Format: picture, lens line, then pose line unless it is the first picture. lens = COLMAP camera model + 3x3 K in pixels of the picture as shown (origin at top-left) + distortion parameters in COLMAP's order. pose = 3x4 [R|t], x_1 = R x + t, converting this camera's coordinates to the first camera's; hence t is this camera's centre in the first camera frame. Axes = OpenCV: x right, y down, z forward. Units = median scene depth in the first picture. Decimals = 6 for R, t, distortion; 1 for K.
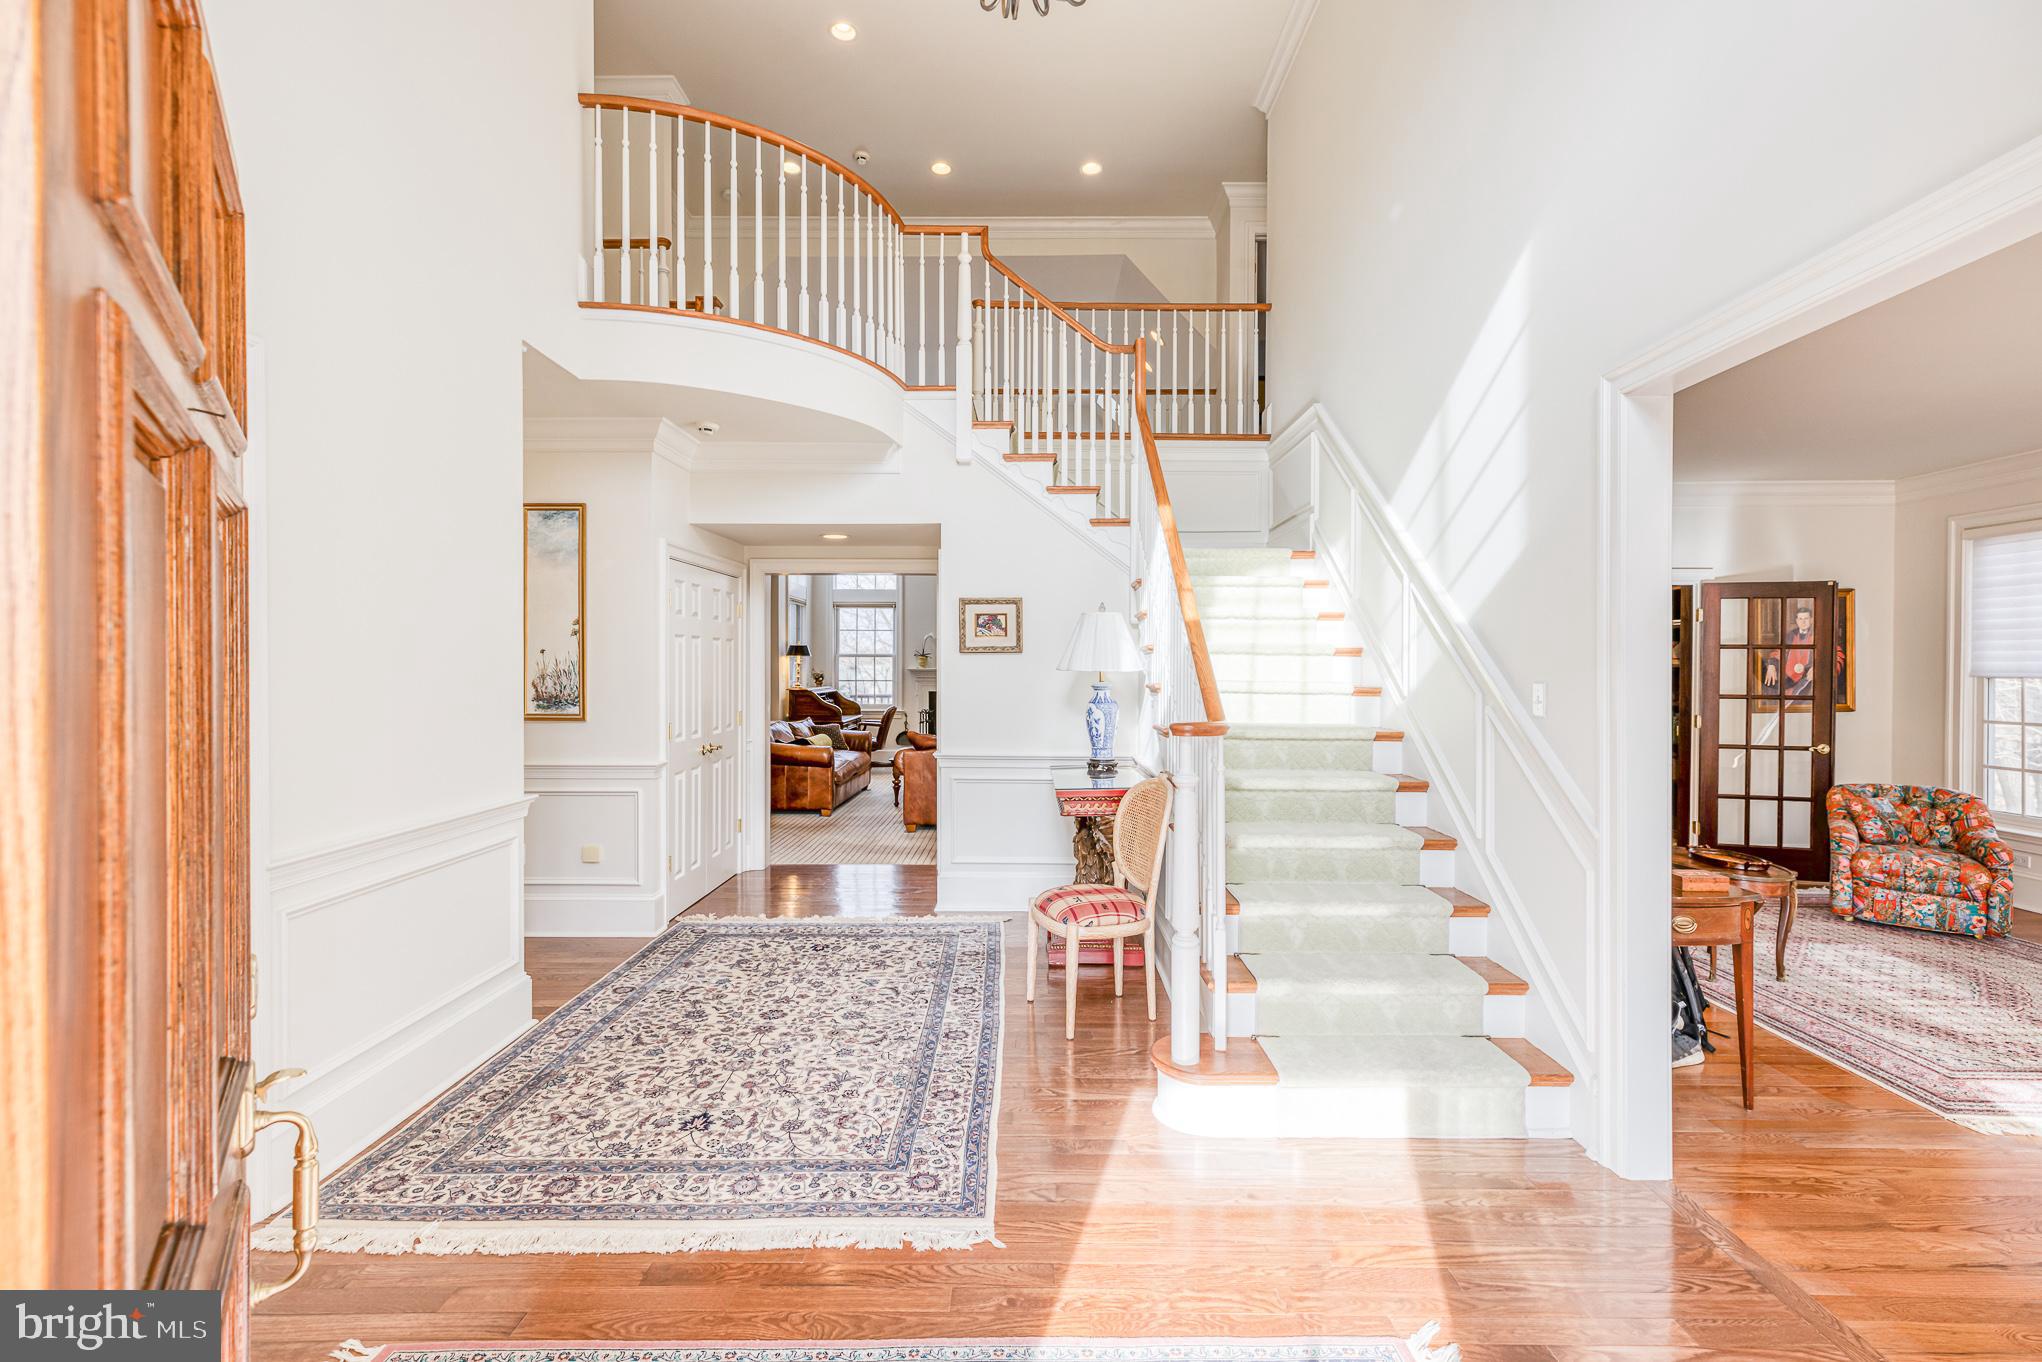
lens RADIAL K [[906.7, 0, 1024.3], [0, 906.7, 670.2], [0, 0, 1]] dist [0.004991, 0.000126]
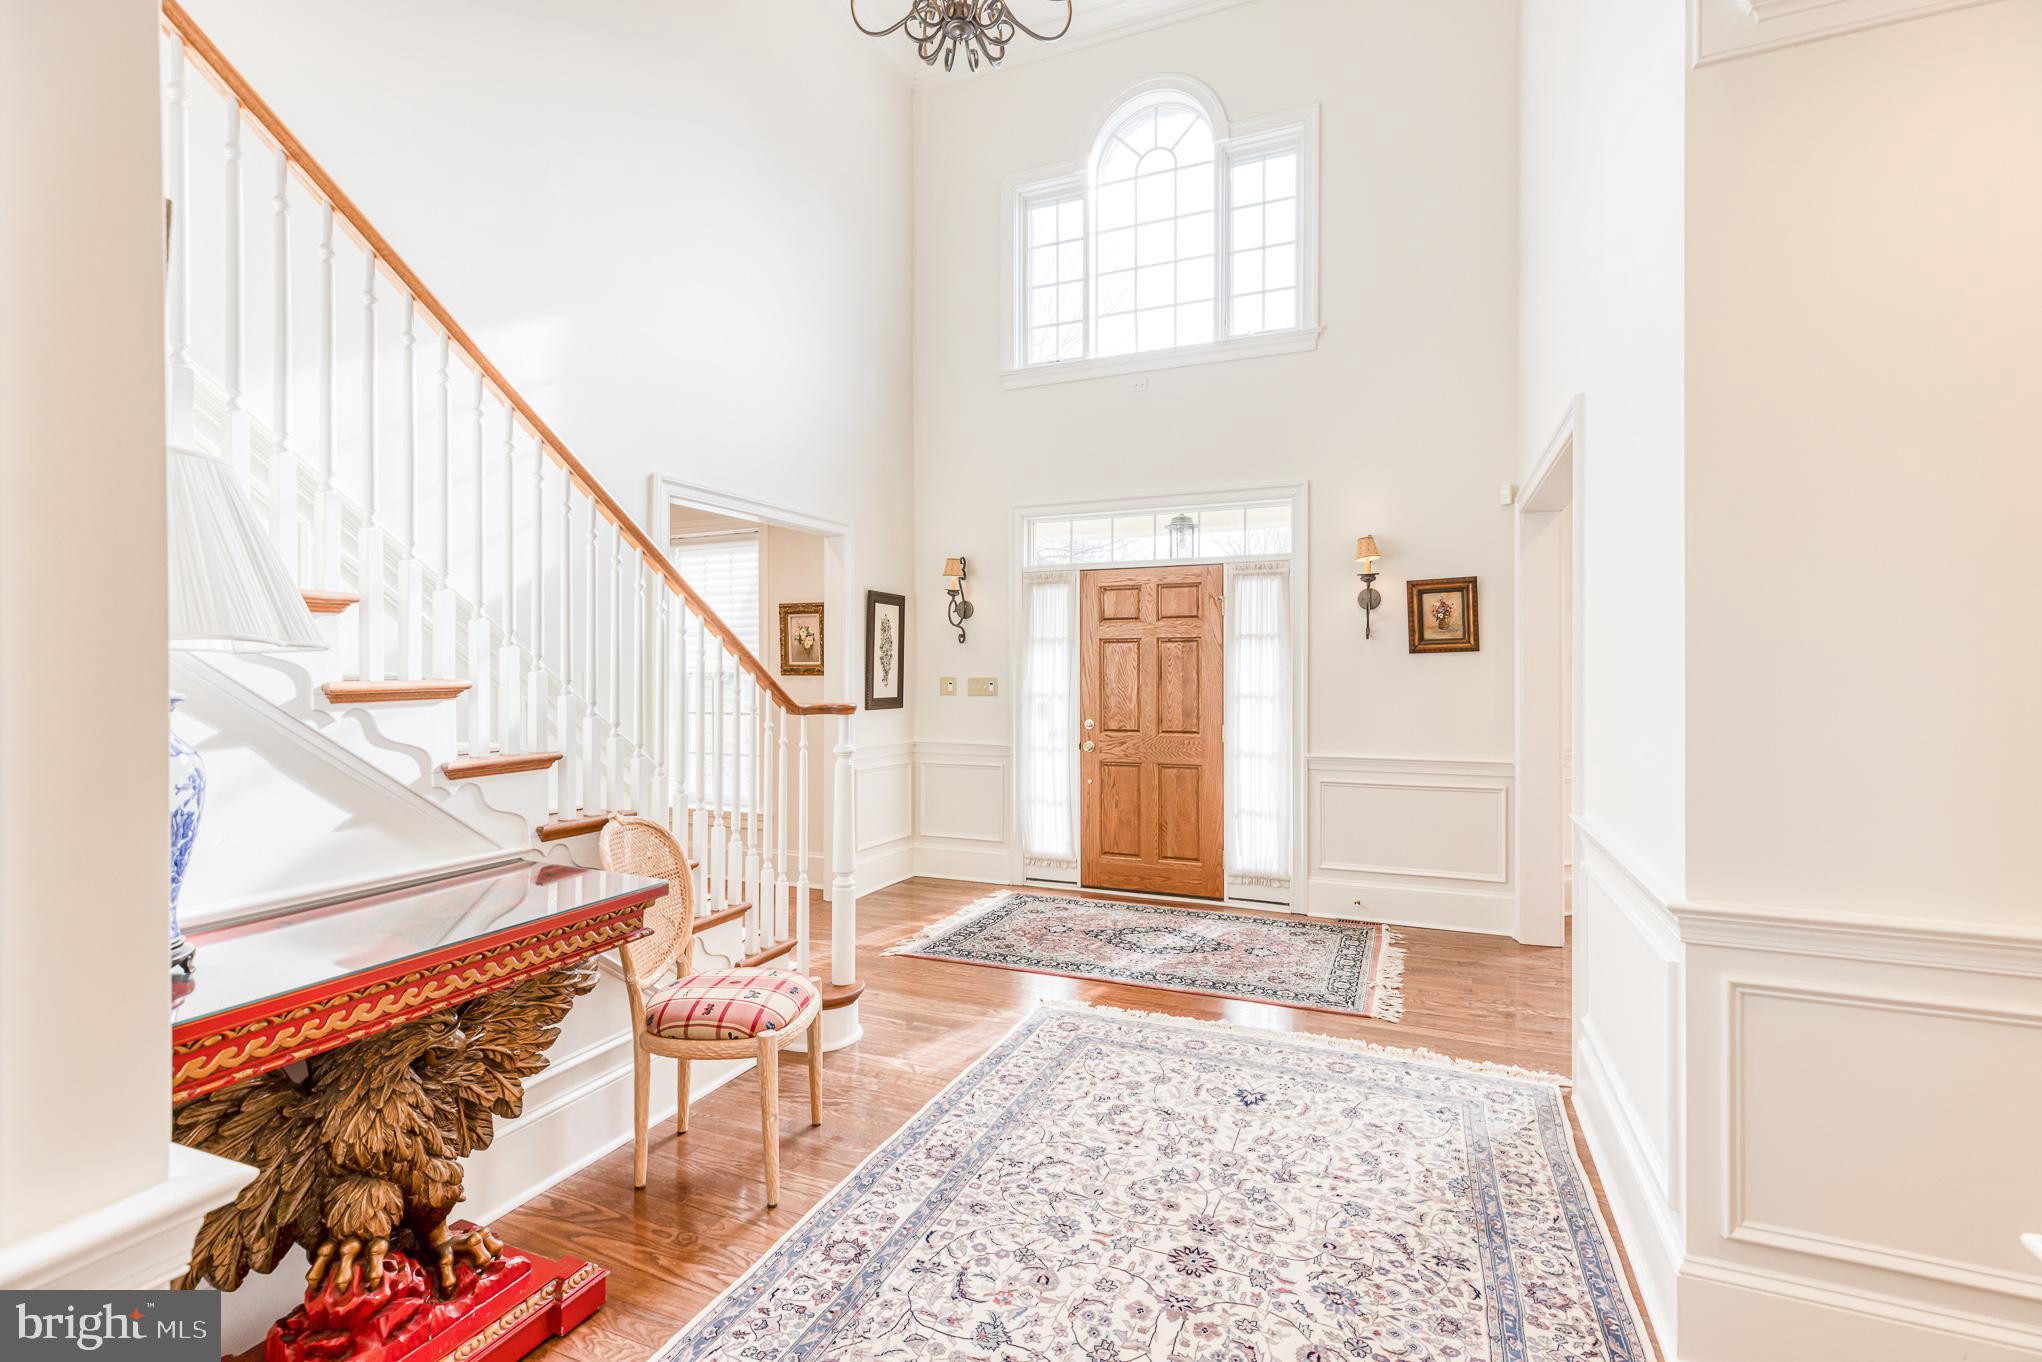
lens RADIAL K [[906.7, 0, 1025.4], [0, 906.7, 680.9], [0, 0, 1]] dist [0.004991, 0.000126]
pose [[-0.920366, -0.004026, 0.391036, -0.431858], [-0.000360, 0.999955, 0.009448, 0.012814], [-0.391057, 0.008555, -0.920327, 1.681282]]
